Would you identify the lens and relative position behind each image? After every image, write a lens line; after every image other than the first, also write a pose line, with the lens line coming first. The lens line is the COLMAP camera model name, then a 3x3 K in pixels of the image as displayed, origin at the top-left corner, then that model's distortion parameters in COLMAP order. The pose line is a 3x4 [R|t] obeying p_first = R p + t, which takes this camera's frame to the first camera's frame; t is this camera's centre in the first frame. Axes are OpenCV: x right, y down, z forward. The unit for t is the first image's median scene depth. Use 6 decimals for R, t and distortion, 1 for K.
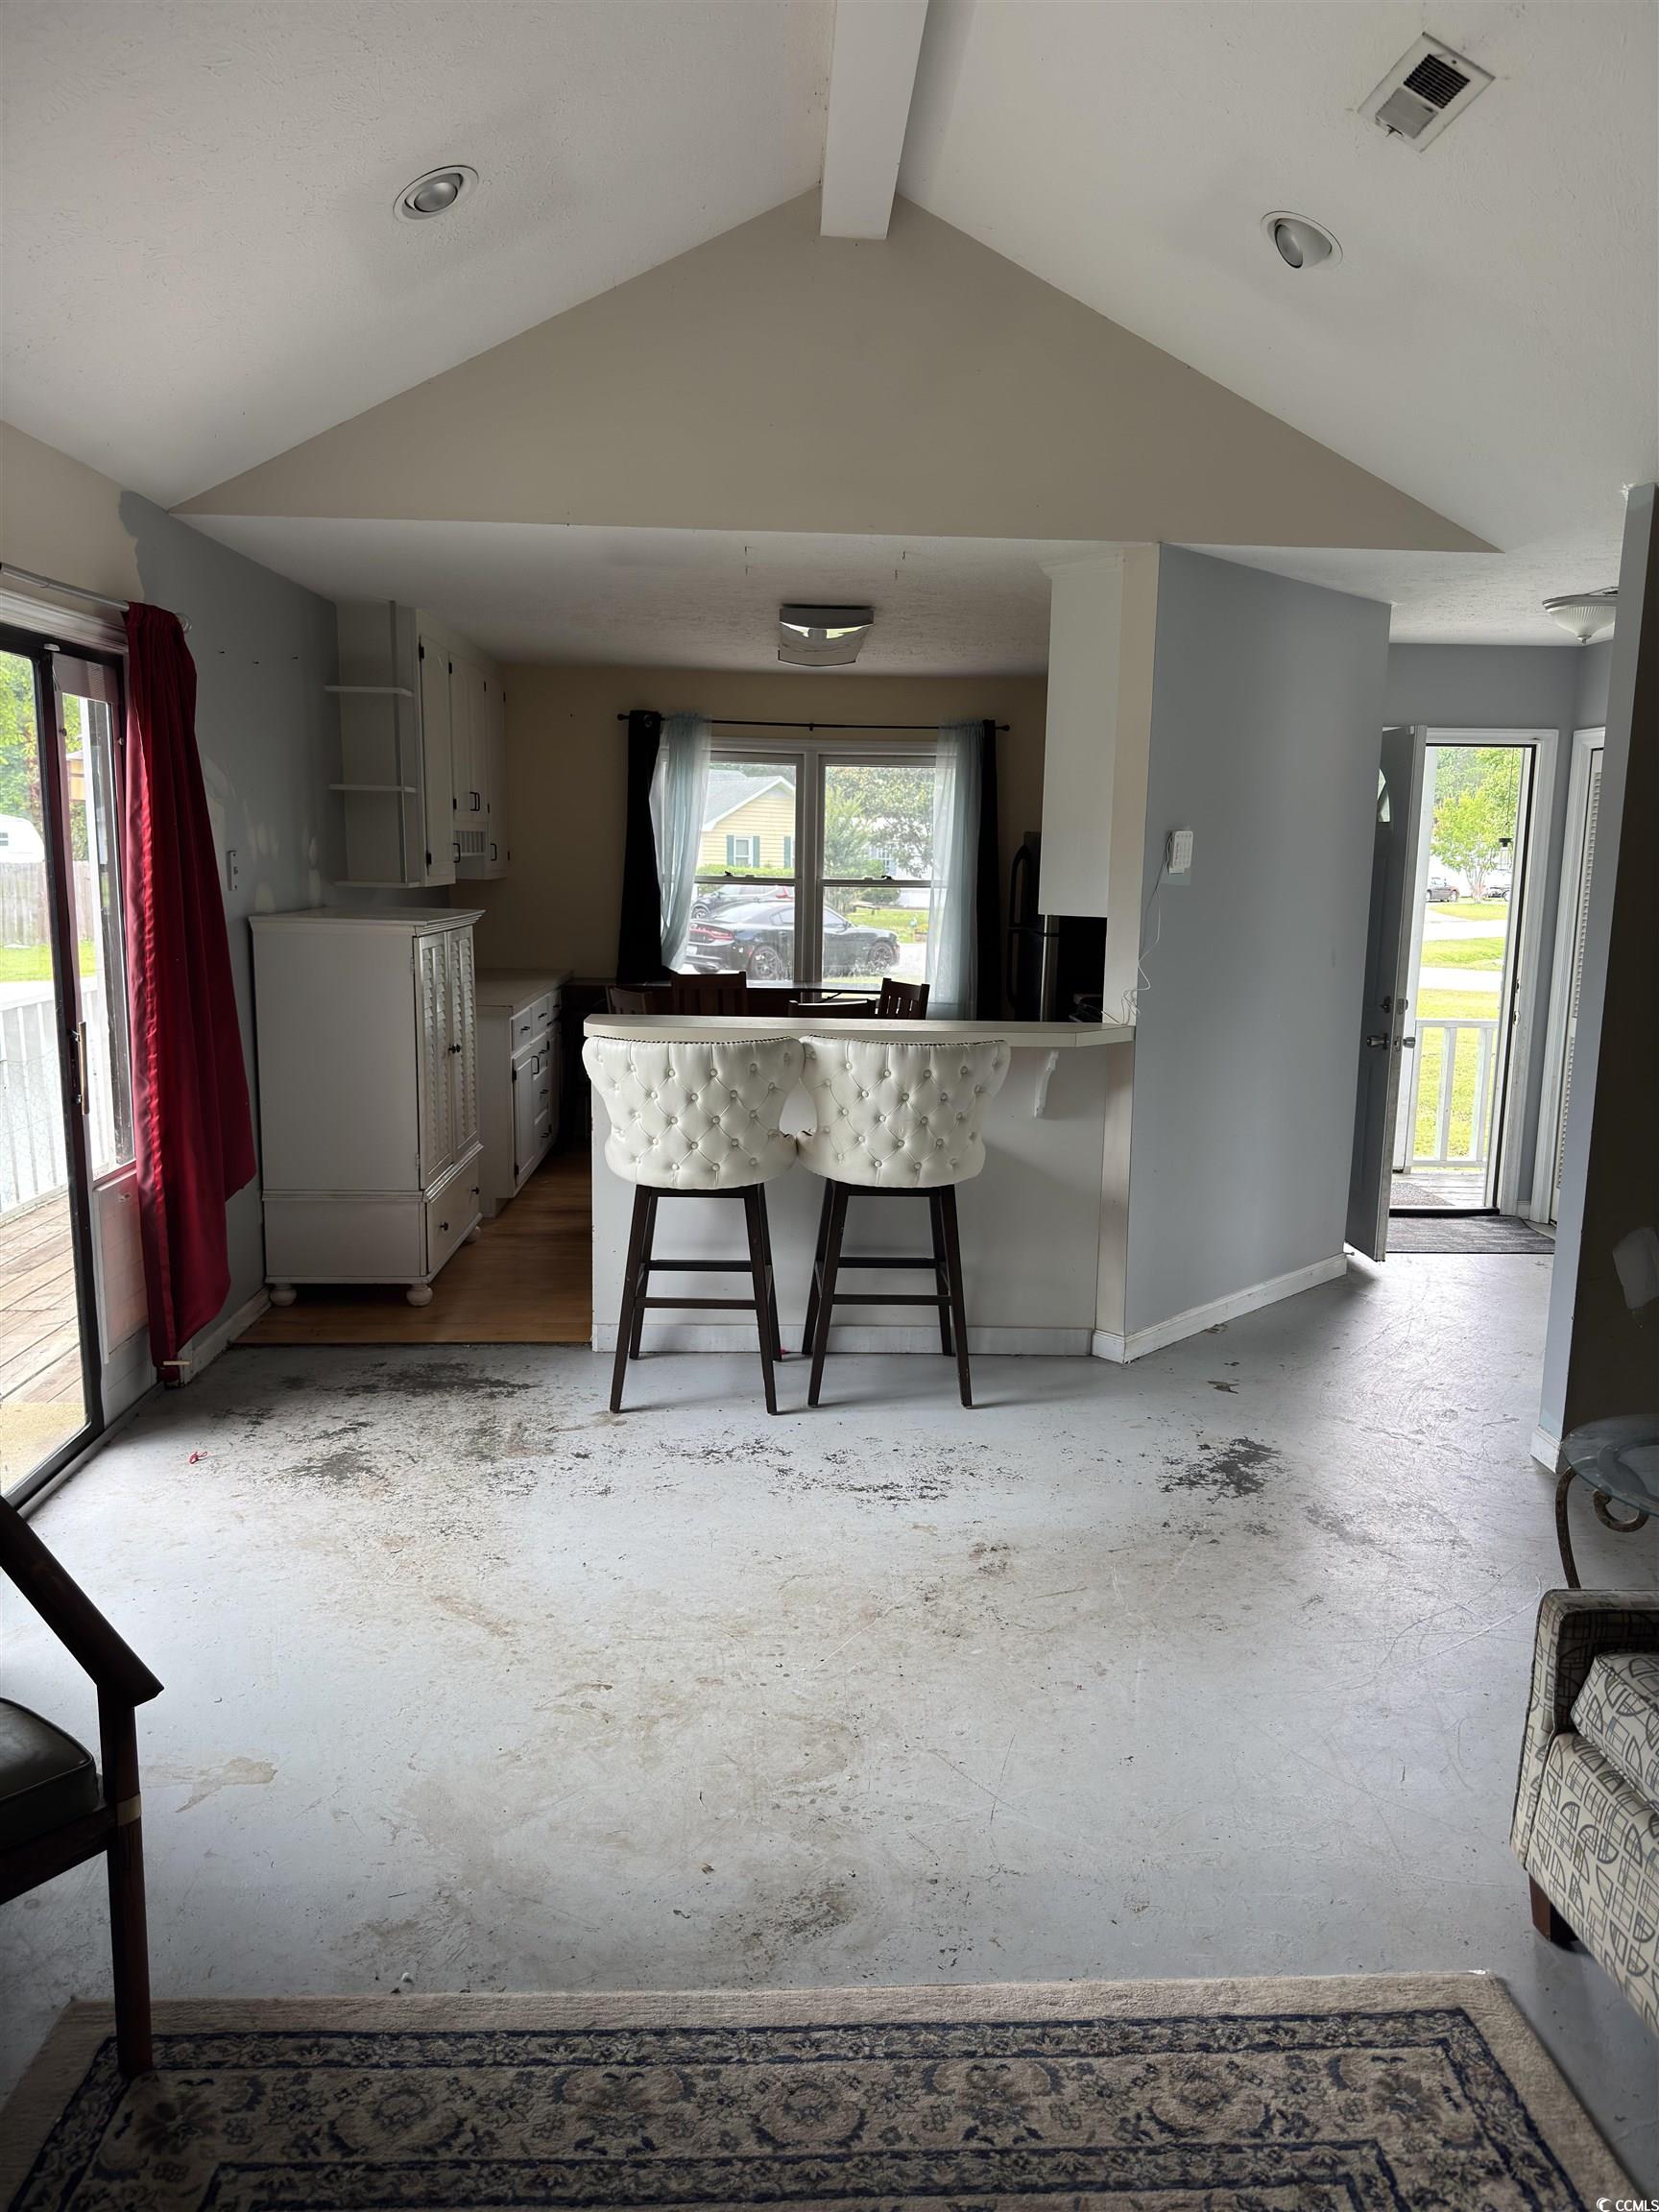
lens RADIAL K [[1540.6, 0, 828.9], [0, 1540.6, 1105.2], [0, 0, 1]] dist [-0.051612, -0.003886]
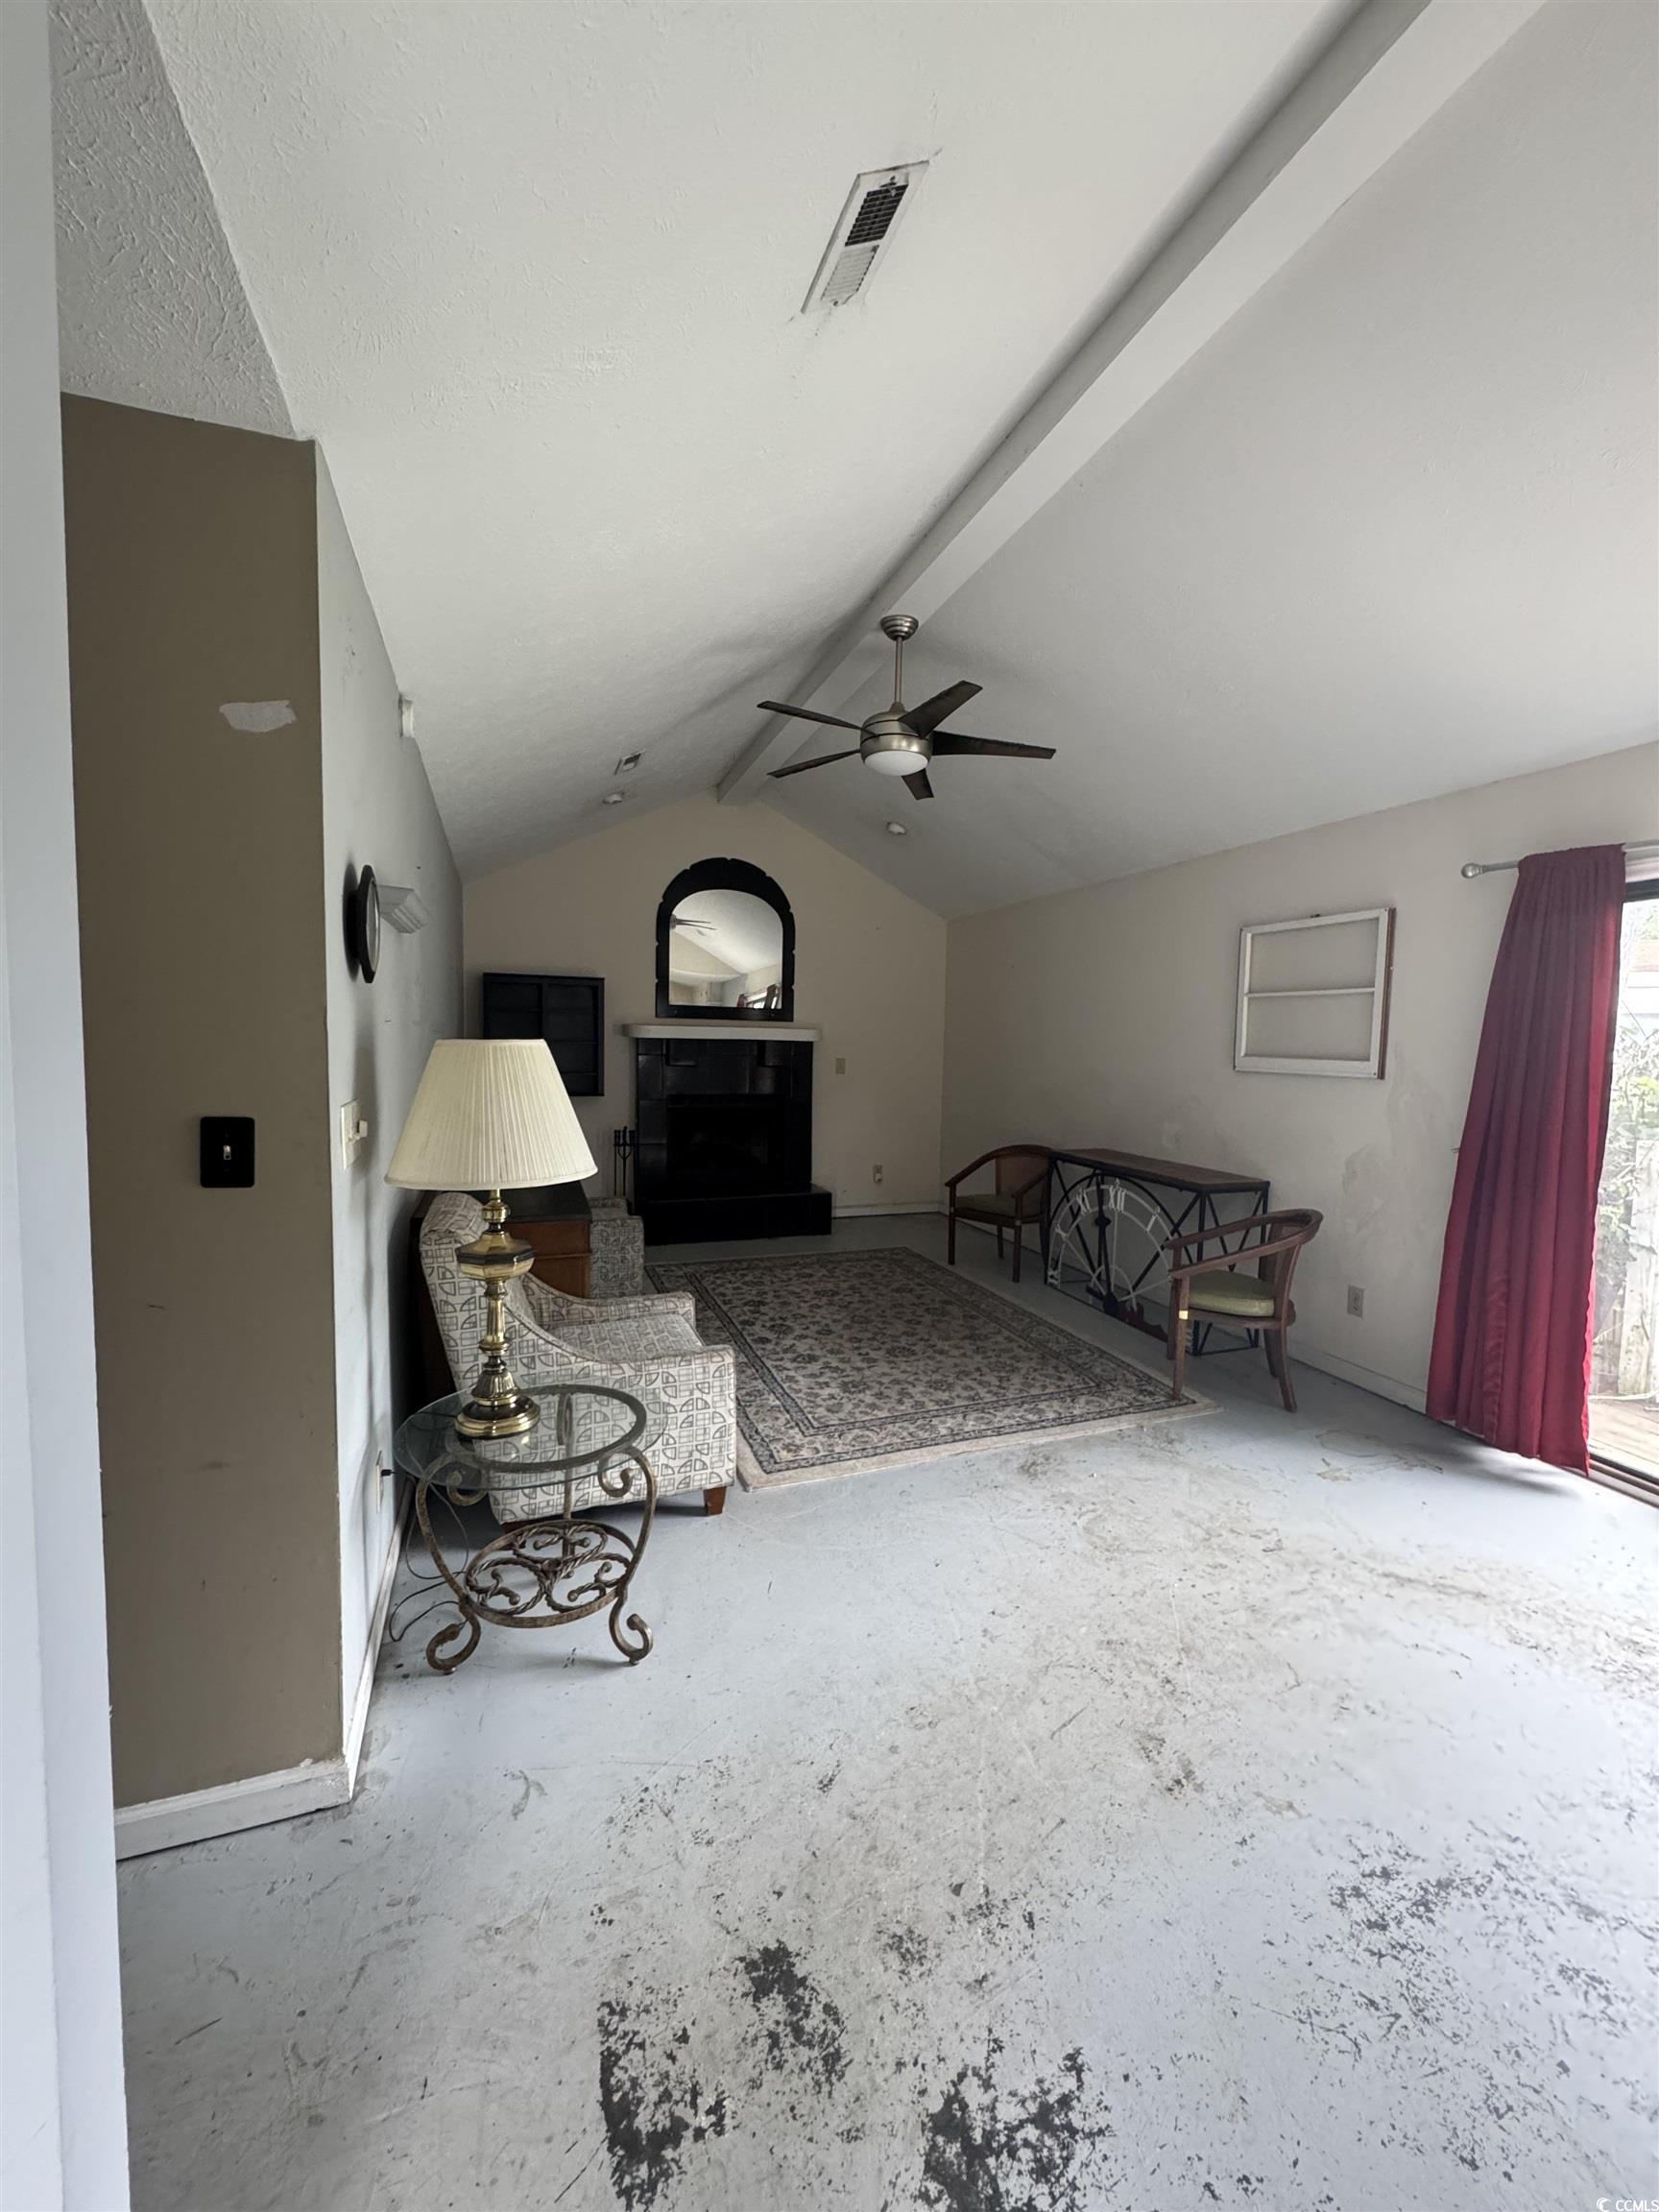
lens RADIAL K [[888.2, 0, 829.7], [0, 888.2, 1103.8], [0, 0, 1]] dist [0.000464, 0.000032]
pose [[-0.952459, -0.000074, -0.304666, 0.505628], [-0.072557, 0.971282, 0.226597, -0.211571], [0.295900, 0.237930, -0.925112, 1.469930]]
